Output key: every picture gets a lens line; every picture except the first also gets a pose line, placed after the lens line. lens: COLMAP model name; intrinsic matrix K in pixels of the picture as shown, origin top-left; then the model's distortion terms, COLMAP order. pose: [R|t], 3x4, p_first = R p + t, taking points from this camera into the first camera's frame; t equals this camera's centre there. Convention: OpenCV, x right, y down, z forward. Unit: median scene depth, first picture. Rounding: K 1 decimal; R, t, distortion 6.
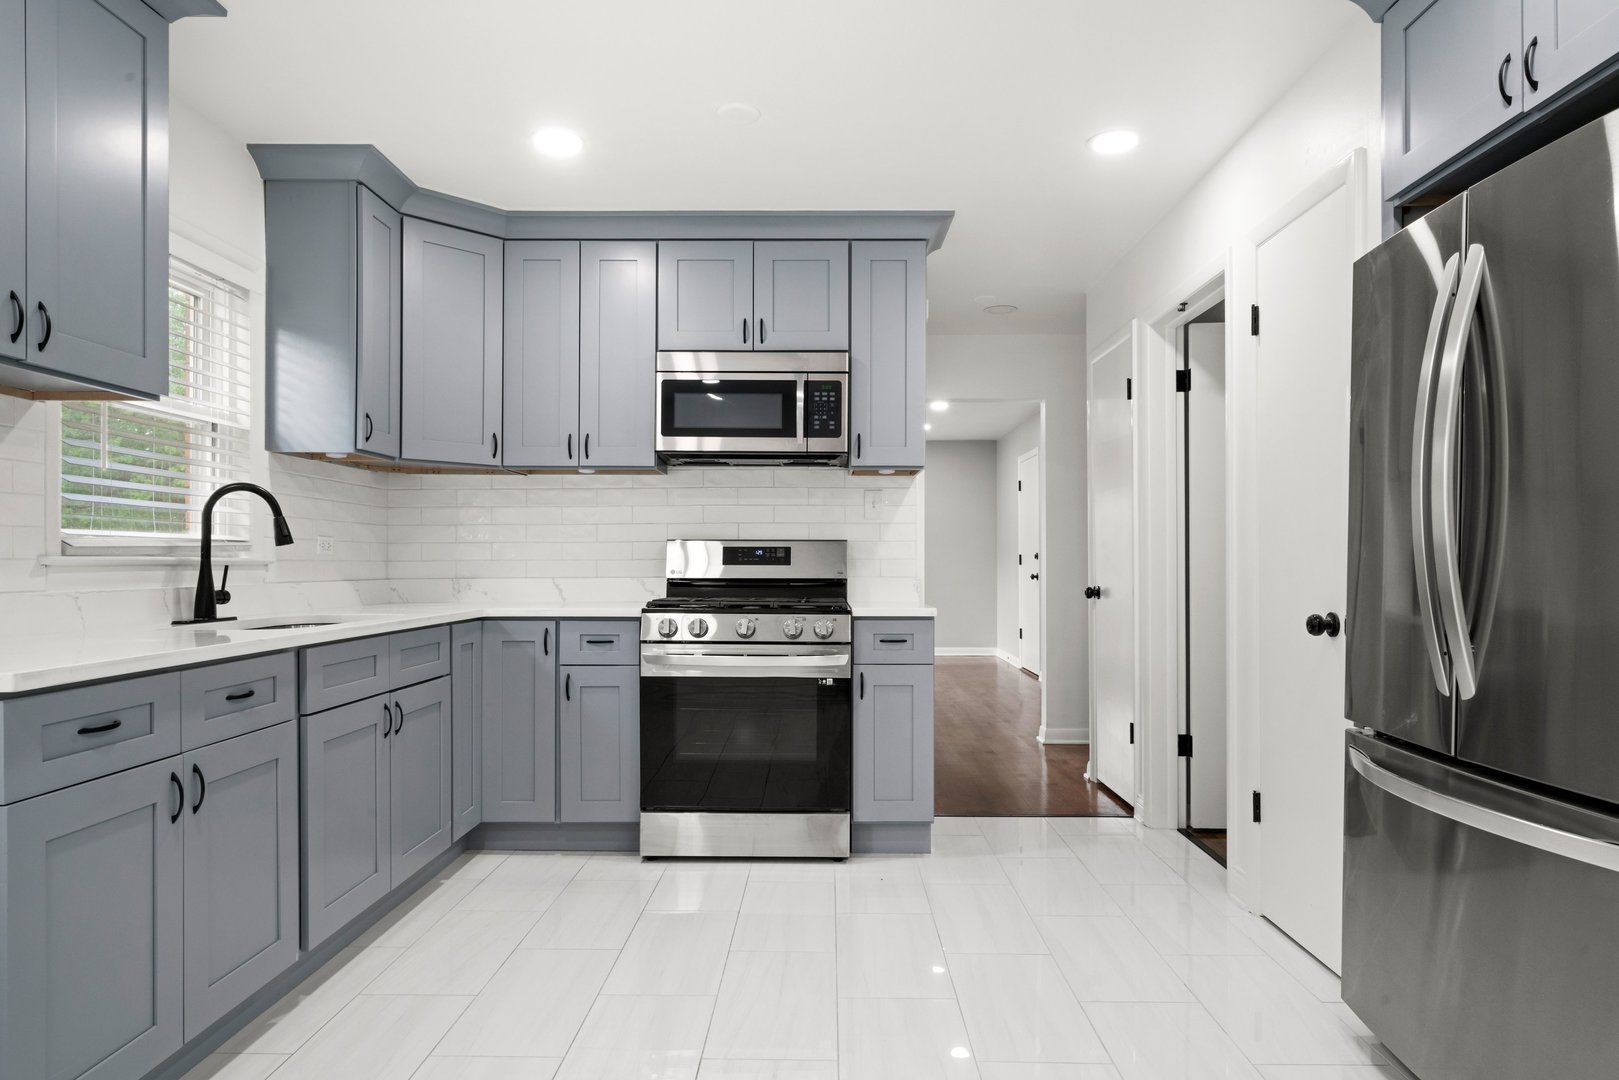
lens RADIAL K [[984.6, 0, 811.0], [0, 984.6, 563.9], [0, 0, 1]] dist [0.004807, 0.001405]
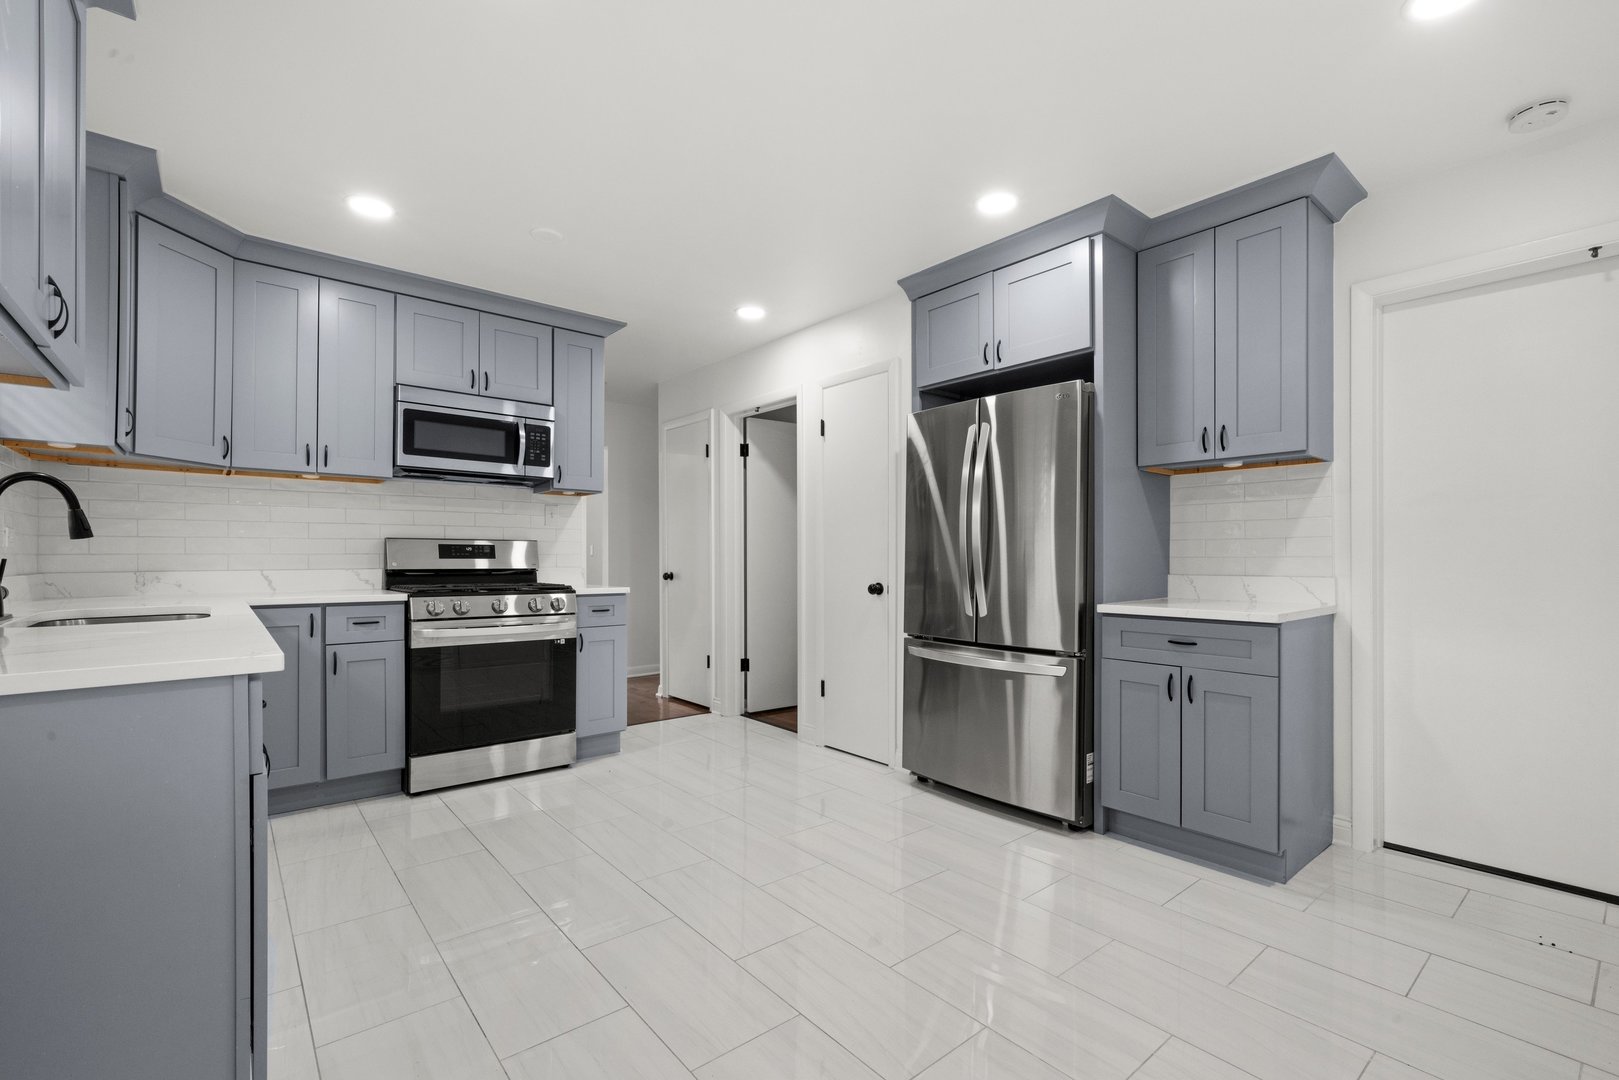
lens RADIAL K [[713.7, 0, 810.1], [0, 713.7, 556.9], [0, 0, 1]] dist [-0.001274, -0.000375]
pose [[0.757236, 0.001680, 0.653139, -0.353072], [-0.000977, 0.999998, -0.001439, -0.000304], [-0.653141, 0.000451, 0.757236, -0.007048]]
